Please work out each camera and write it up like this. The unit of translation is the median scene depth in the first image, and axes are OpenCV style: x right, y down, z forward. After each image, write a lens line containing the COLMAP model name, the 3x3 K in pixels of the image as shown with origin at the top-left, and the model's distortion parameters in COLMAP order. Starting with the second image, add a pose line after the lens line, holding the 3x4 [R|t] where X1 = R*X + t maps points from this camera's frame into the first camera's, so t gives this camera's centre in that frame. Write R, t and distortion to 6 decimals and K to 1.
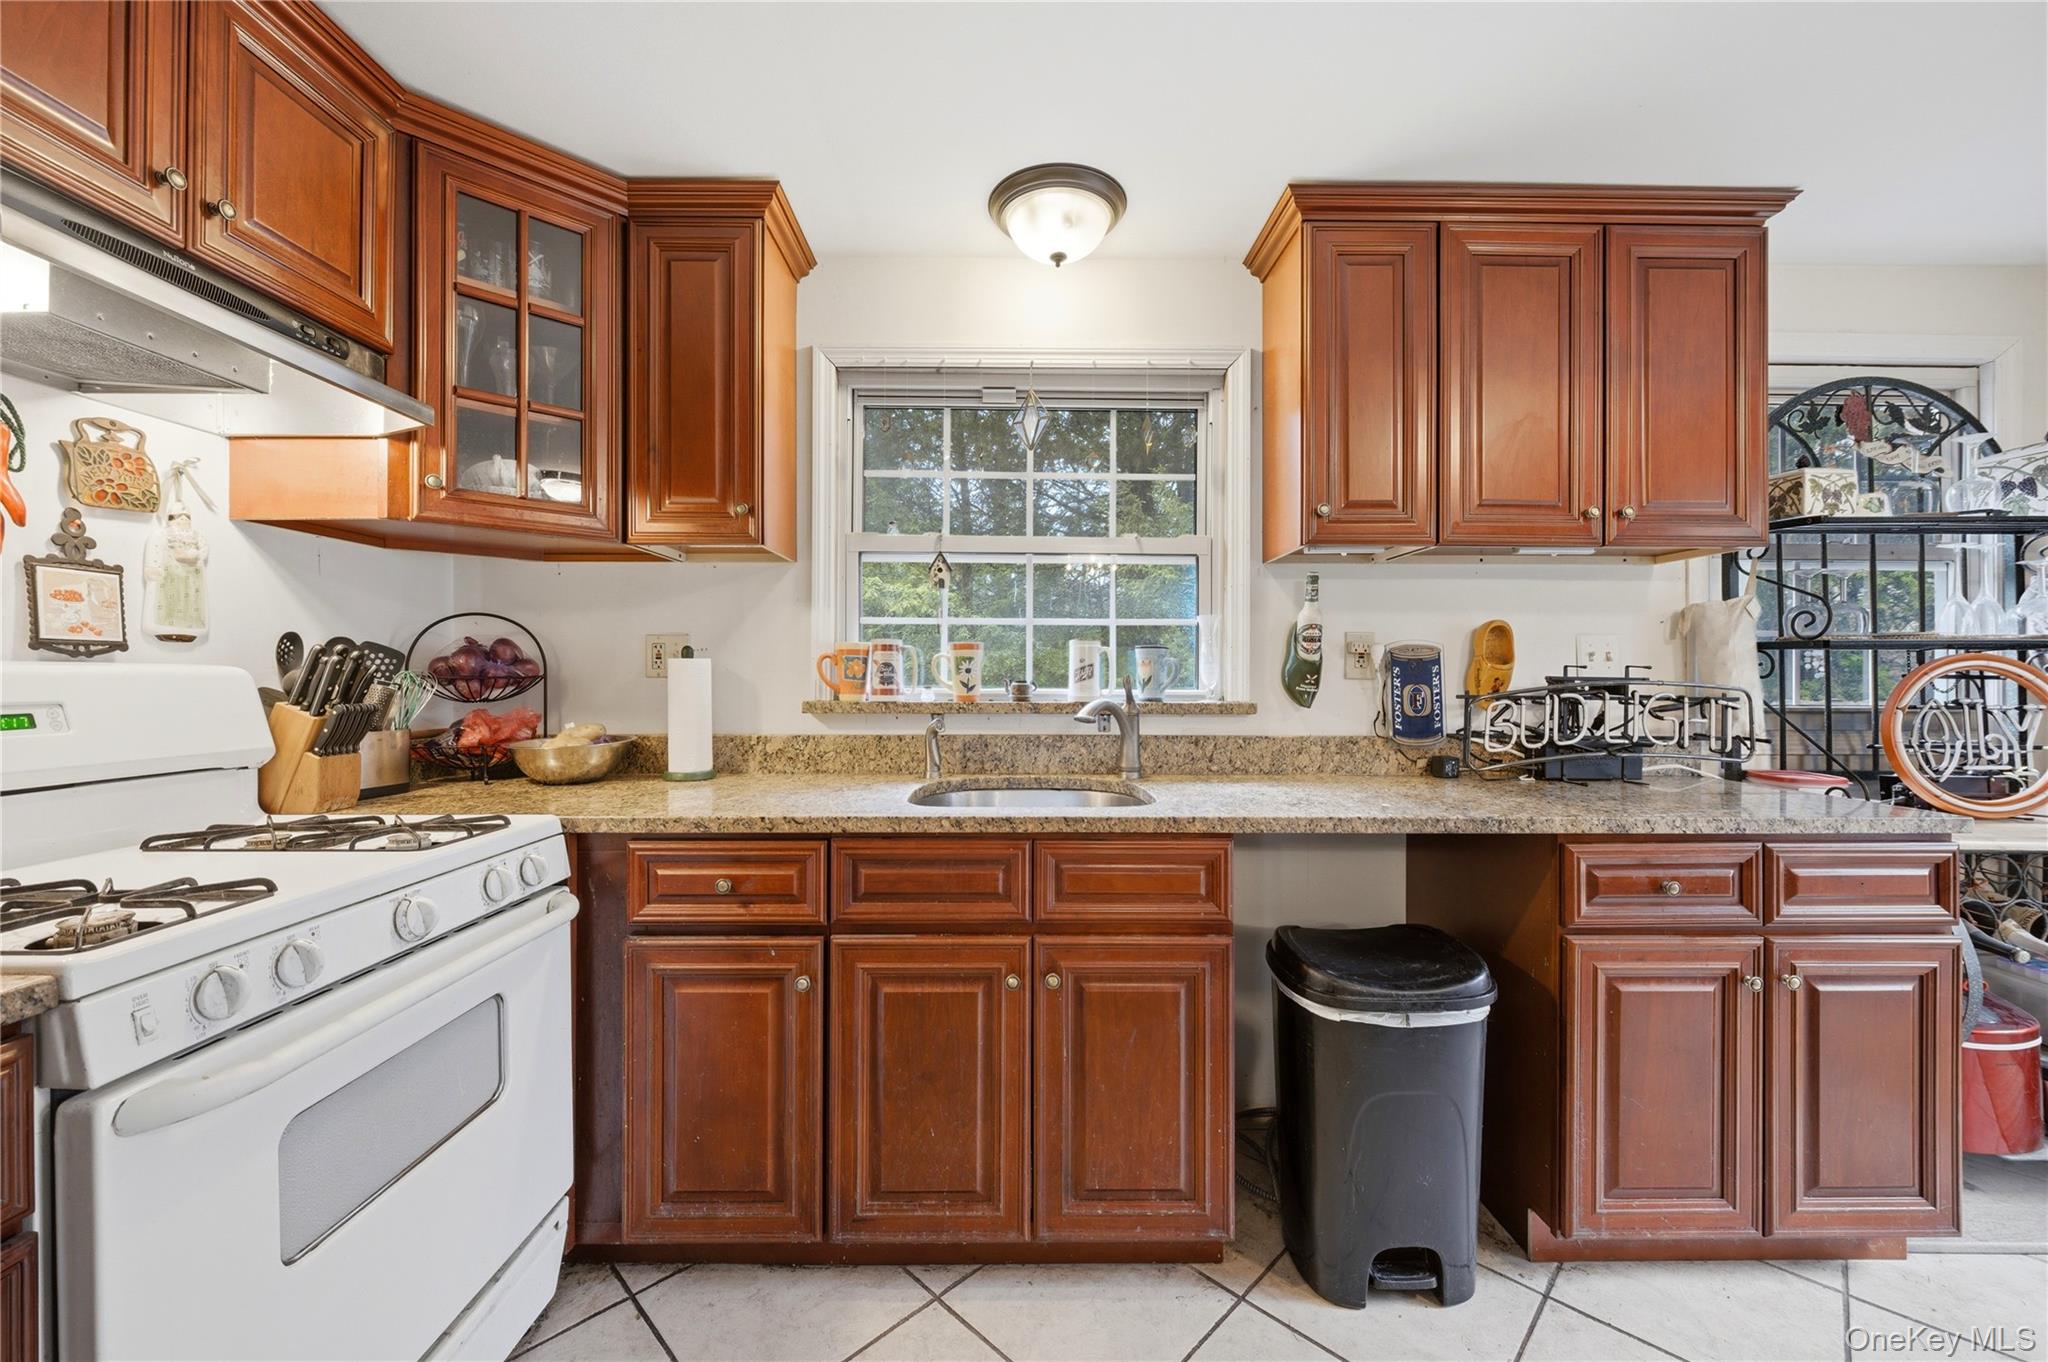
lens RADIAL K [[799.8, 0, 1026.3], [0, 799.8, 668.9], [0, 0, 1]] dist [0.001334, -0.003456]
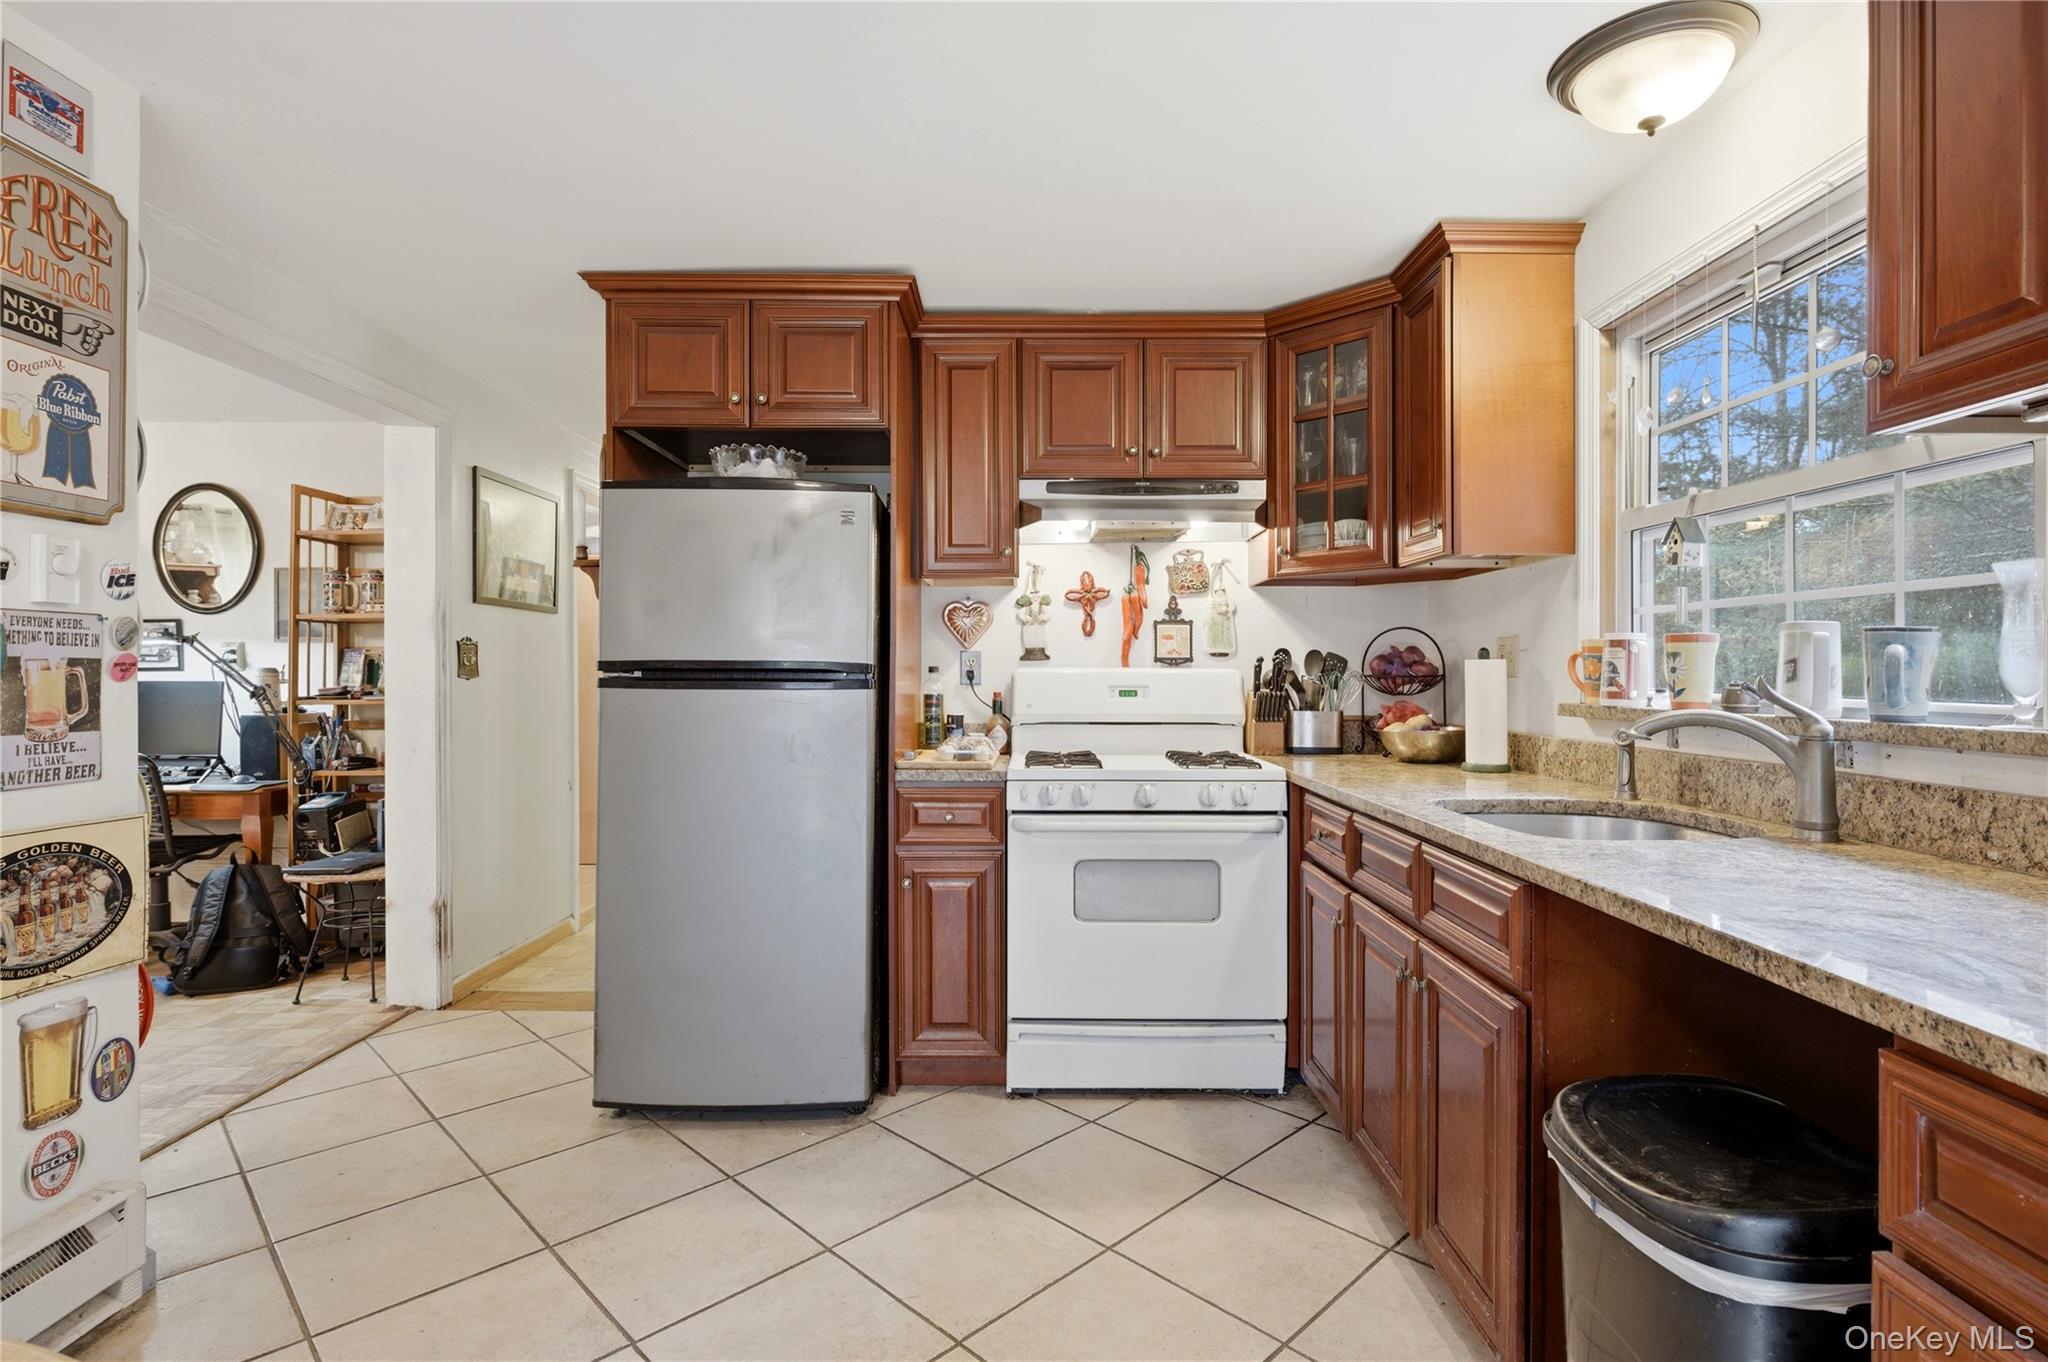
lens RADIAL K [[1004.6, 0, 1023.0], [0, 1004.6, 673.1], [0, 0, 1]] dist [0.001228, -0.000037]
pose [[-0.009855, -0.000256, -0.999951, 1.001104], [0.004203, 0.999991, -0.000298, 0.003161], [0.999943, -0.004205, -0.009853, 0.415250]]
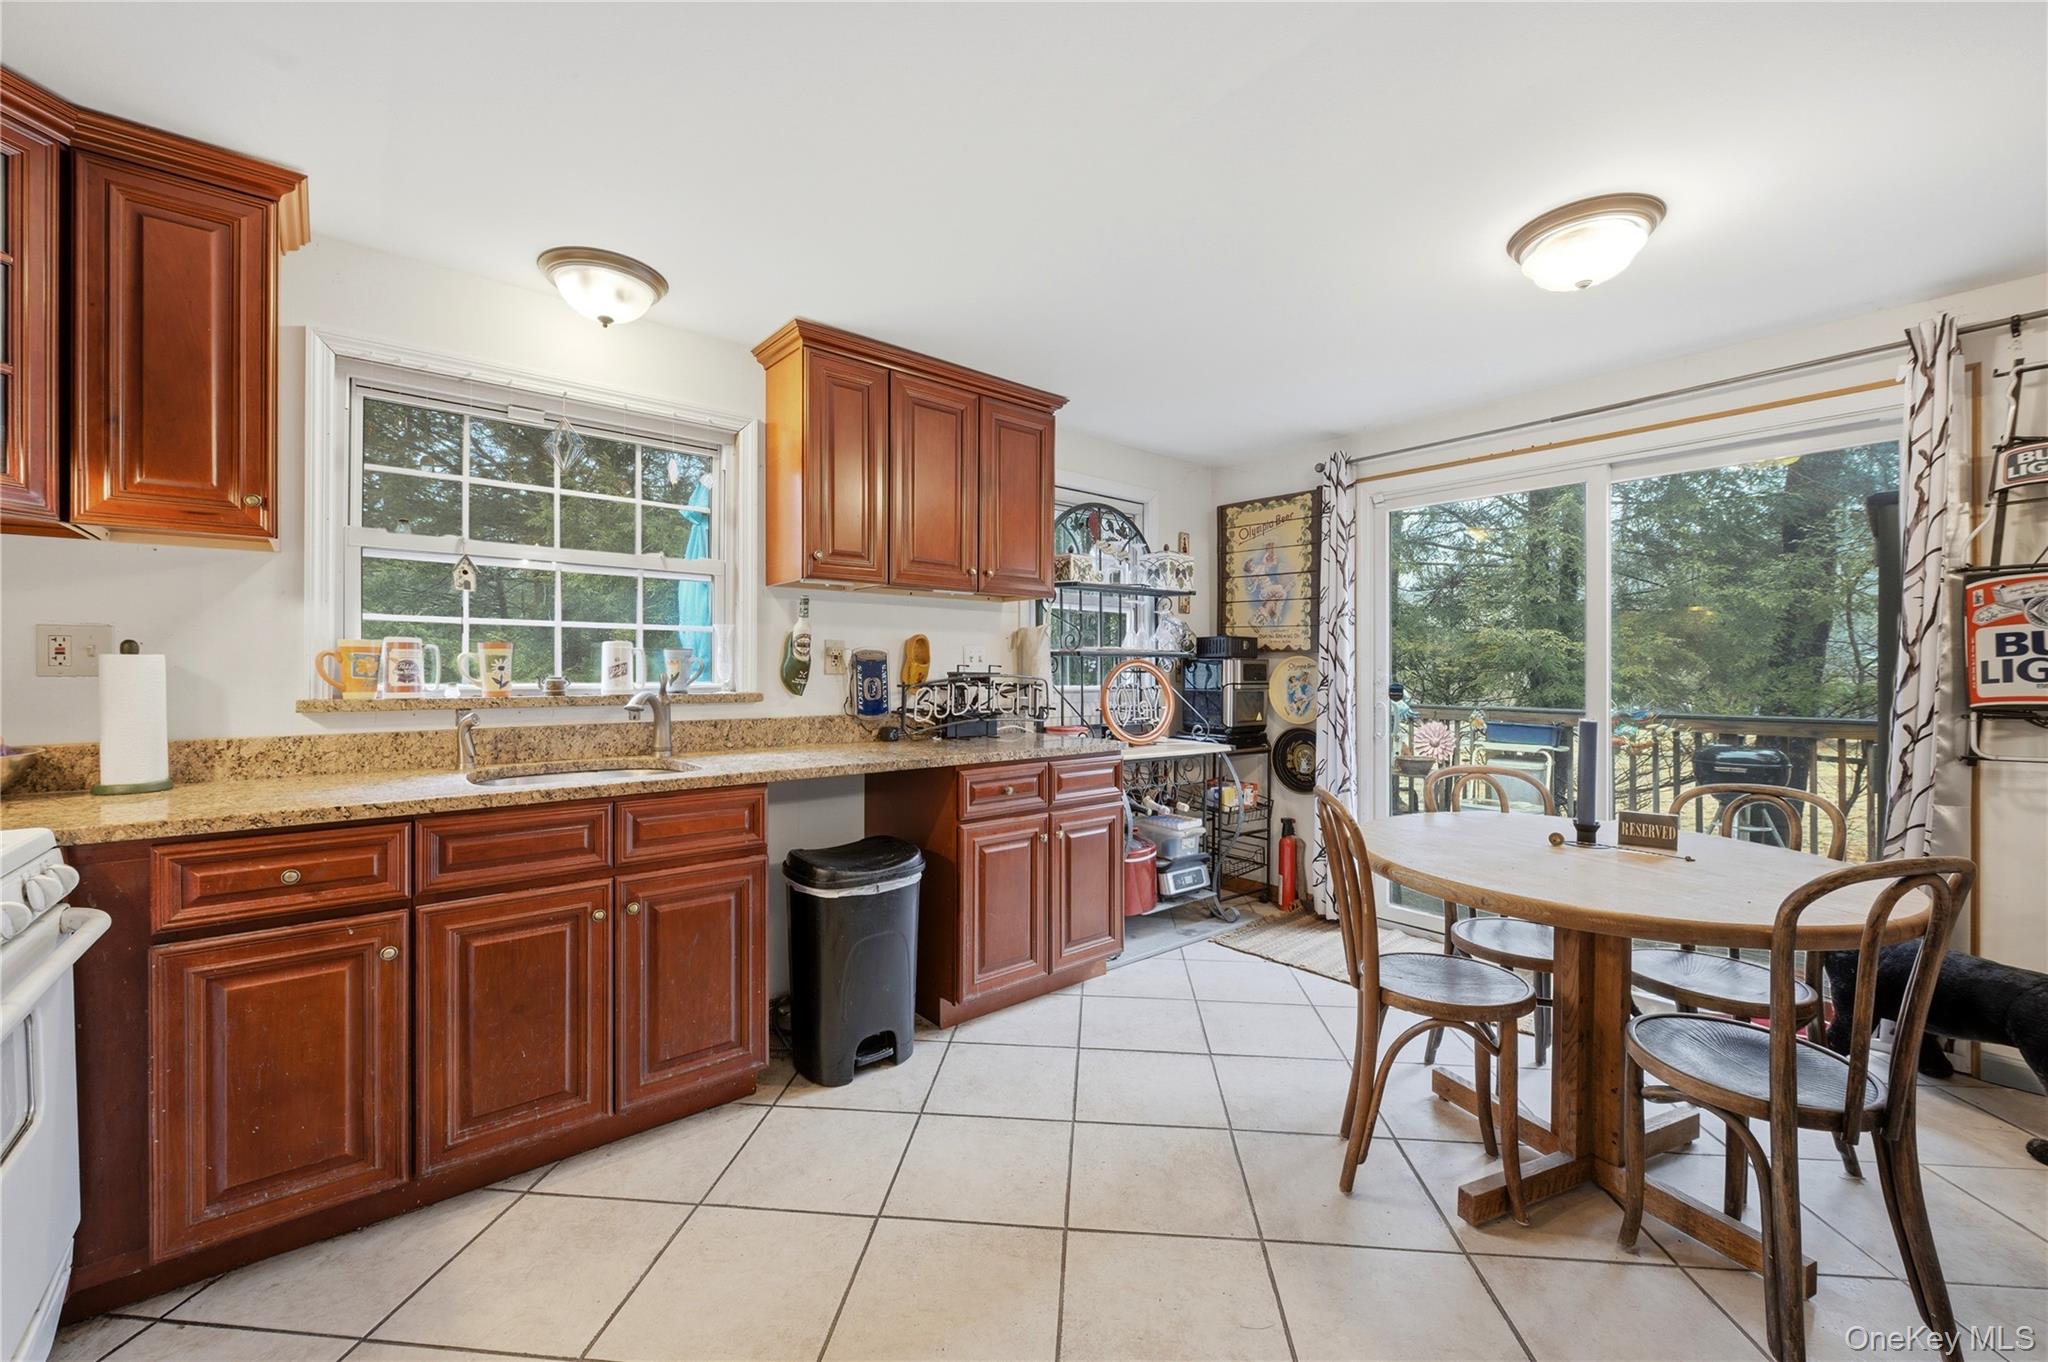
lens RADIAL K [[799.8, 0, 1026.3], [0, 799.8, 668.9], [0, 0, 1]] dist [0.001334, -0.003456]
pose [[0.772223, -0.000596, 0.635351, -0.233121], [-0.003072, 0.999984, 0.004673, -0.004606], [-0.635344, -0.005560, 0.772209, -0.315390]]
